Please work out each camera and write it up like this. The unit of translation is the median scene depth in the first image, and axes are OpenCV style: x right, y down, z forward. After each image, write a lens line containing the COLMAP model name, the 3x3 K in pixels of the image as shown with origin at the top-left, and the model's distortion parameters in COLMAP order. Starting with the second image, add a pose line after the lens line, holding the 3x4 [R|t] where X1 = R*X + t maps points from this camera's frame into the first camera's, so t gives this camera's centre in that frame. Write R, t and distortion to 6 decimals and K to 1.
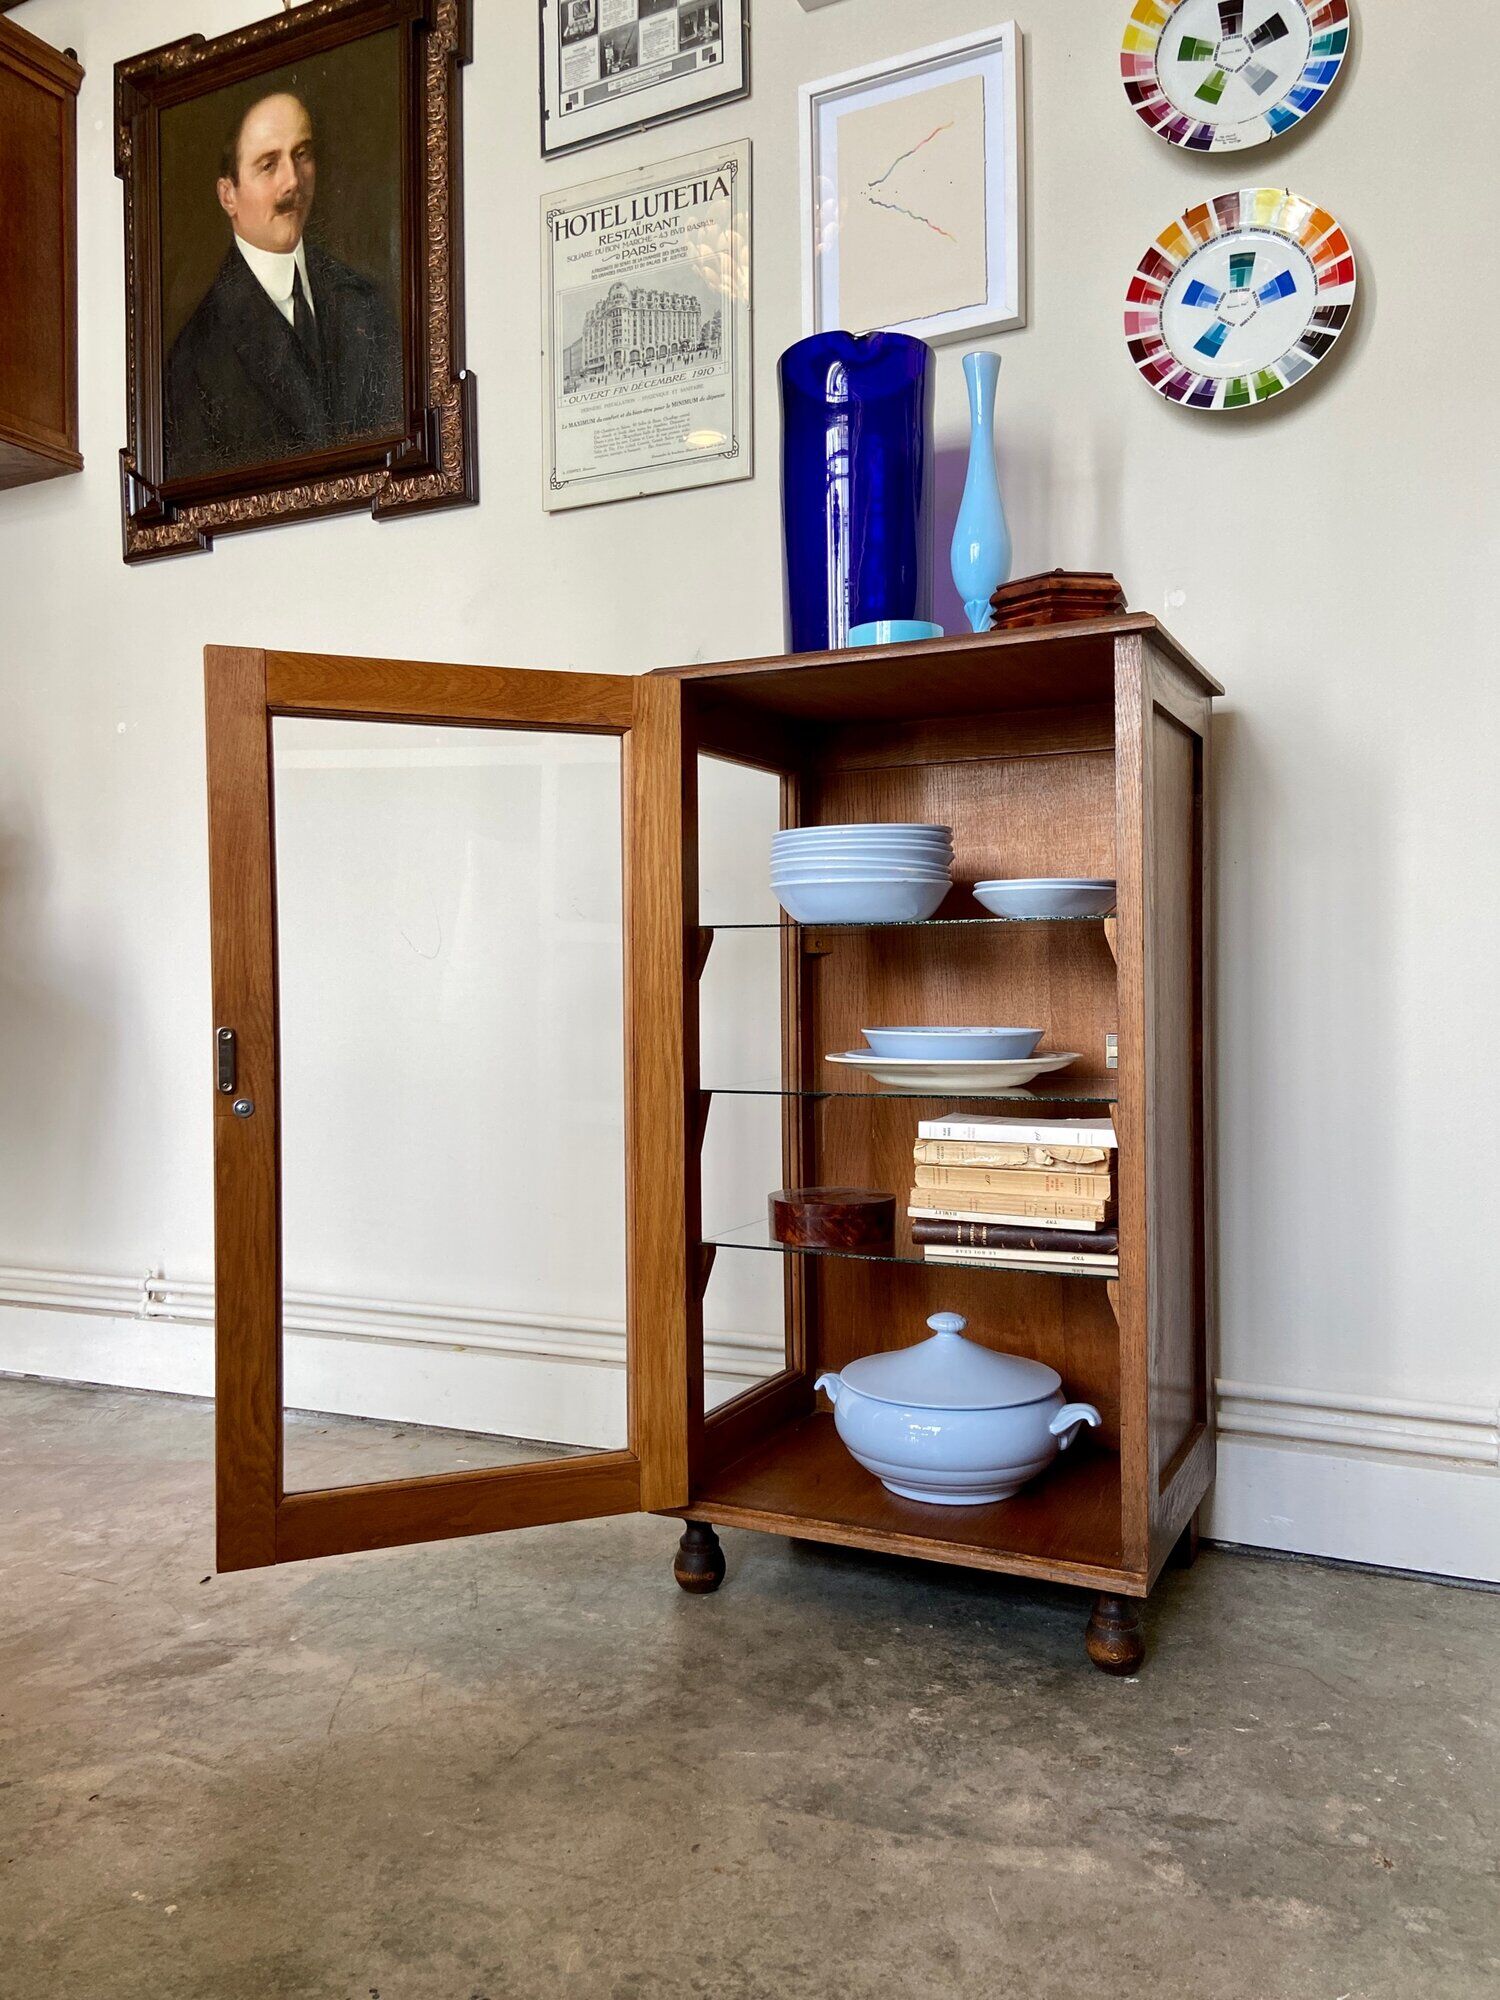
lens RADIAL K [[1511.5, 0, 768.7], [0, 1511.5, 1003.4], [0, 0, 1]] dist [0.125553, -0.166509]
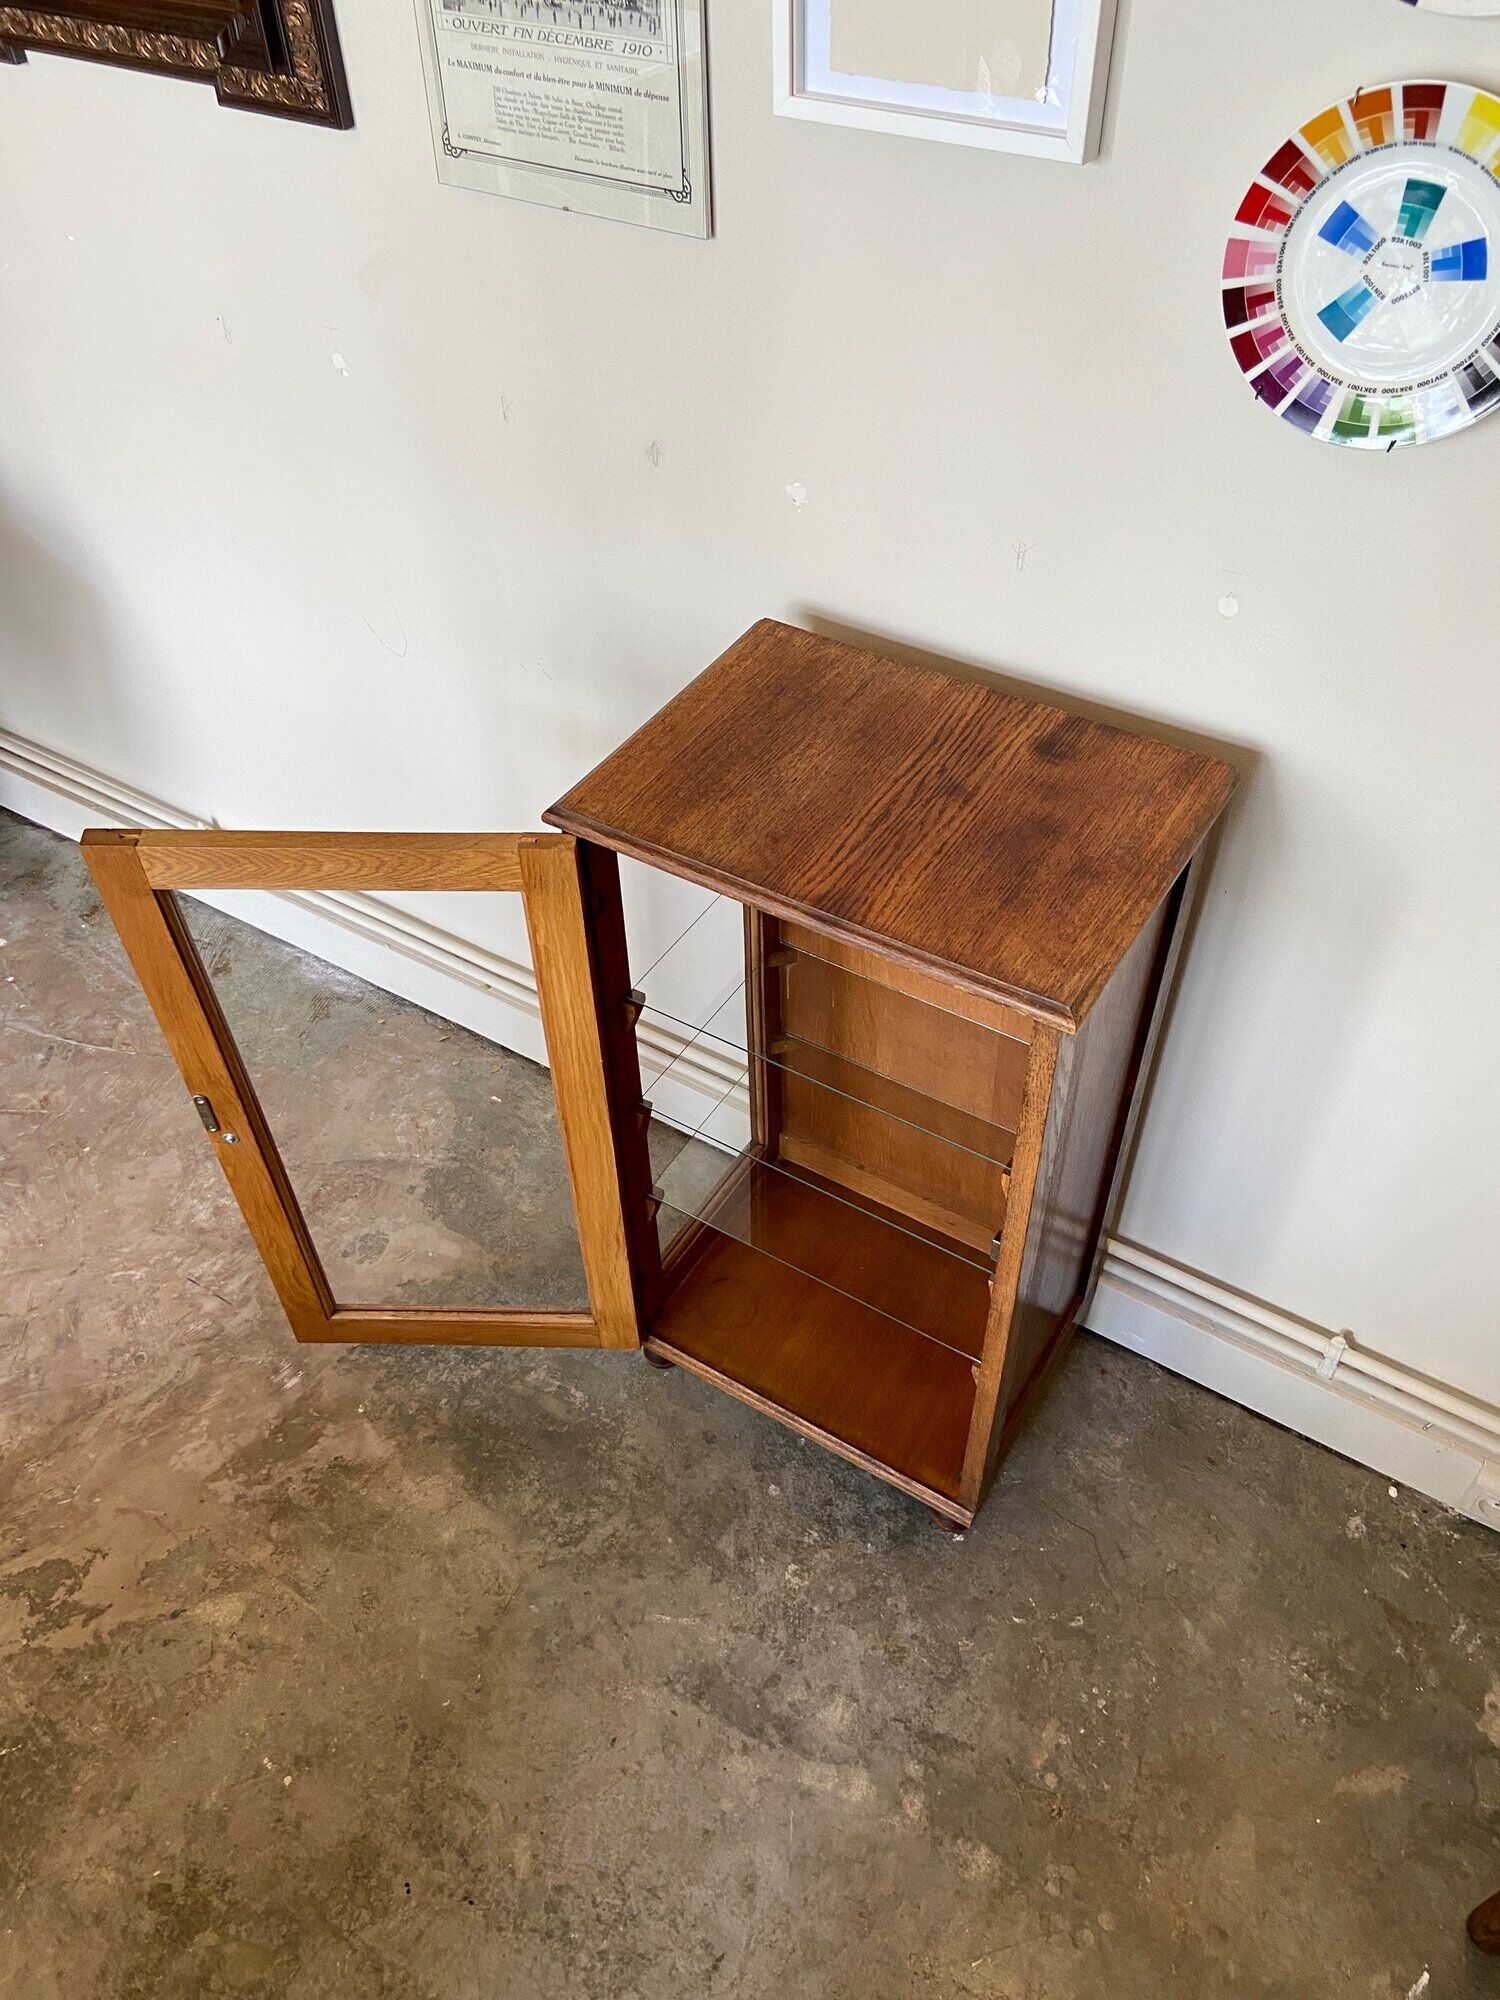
lens RADIAL K [[1511.5, 0, 752.2], [0, 1511.5, 1004.6], [0, 0, 1]] dist [0.125553, -0.166509]
pose [[0.993894, 0.071557, -0.083989, 0.123072], [0.008424, 0.709767, 0.704386, -0.782267], [0.110016, -0.700793, 0.704830, 0.325284]]
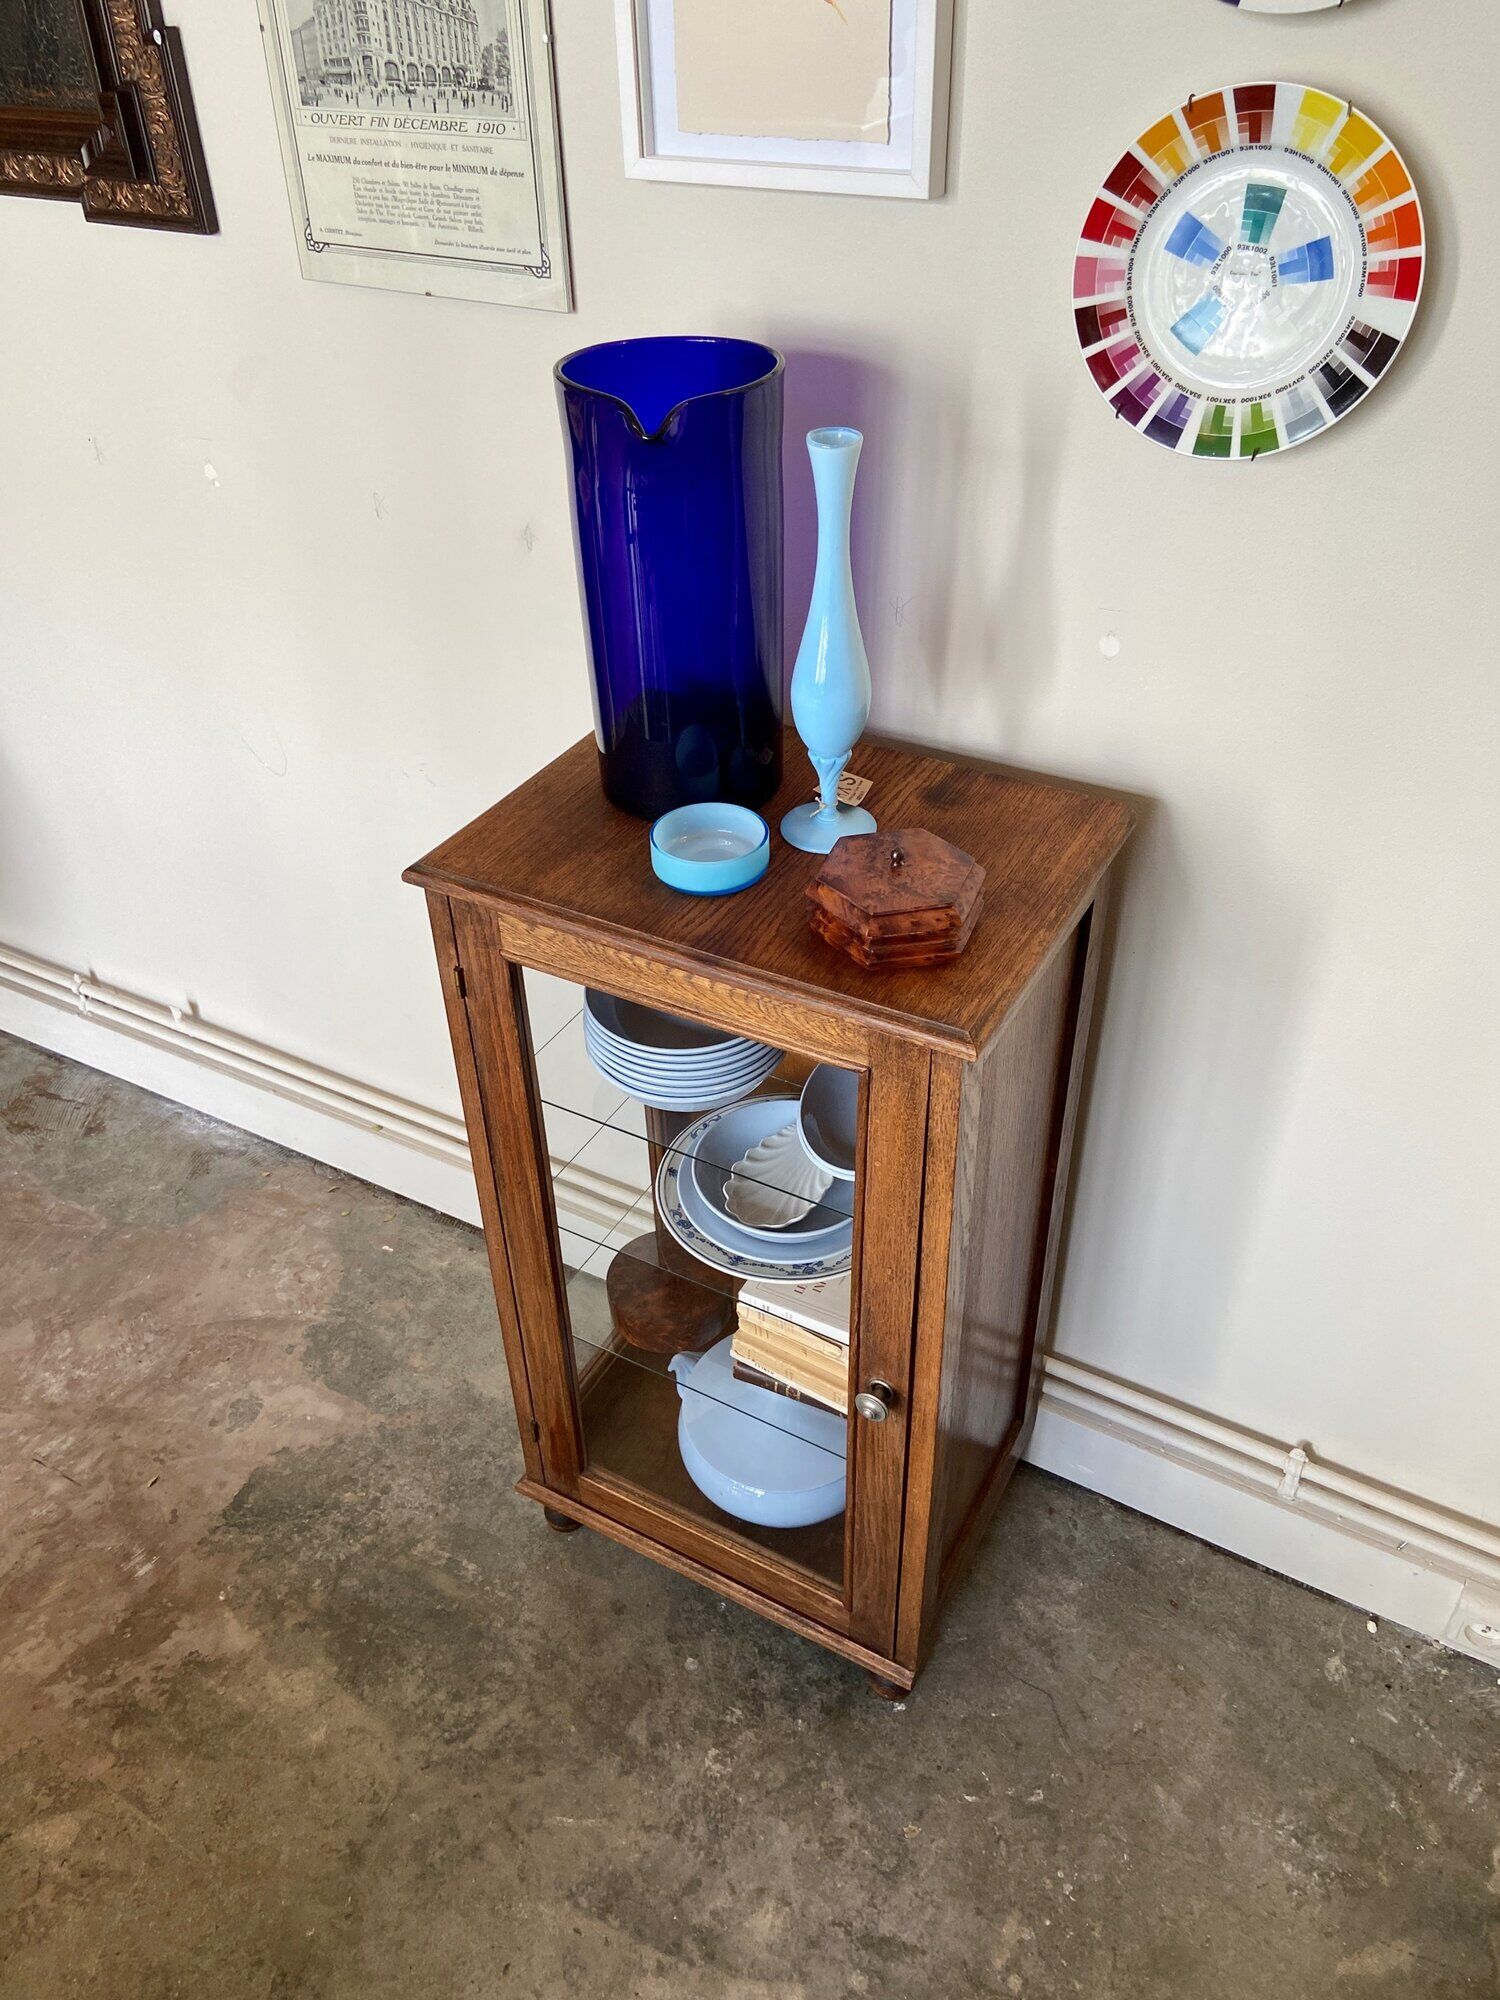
lens RADIAL K [[1511.5, 0, 756.2], [0, 1511.5, 985.0], [0, 0, 1]] dist [0.125553, -0.166509]
pose [[0.998405, 0.025661, -0.050284, 0.155201], [0.008792, 0.809176, 0.587500, -0.669971], [0.055765, -0.587005, 0.807660, 0.320479]]
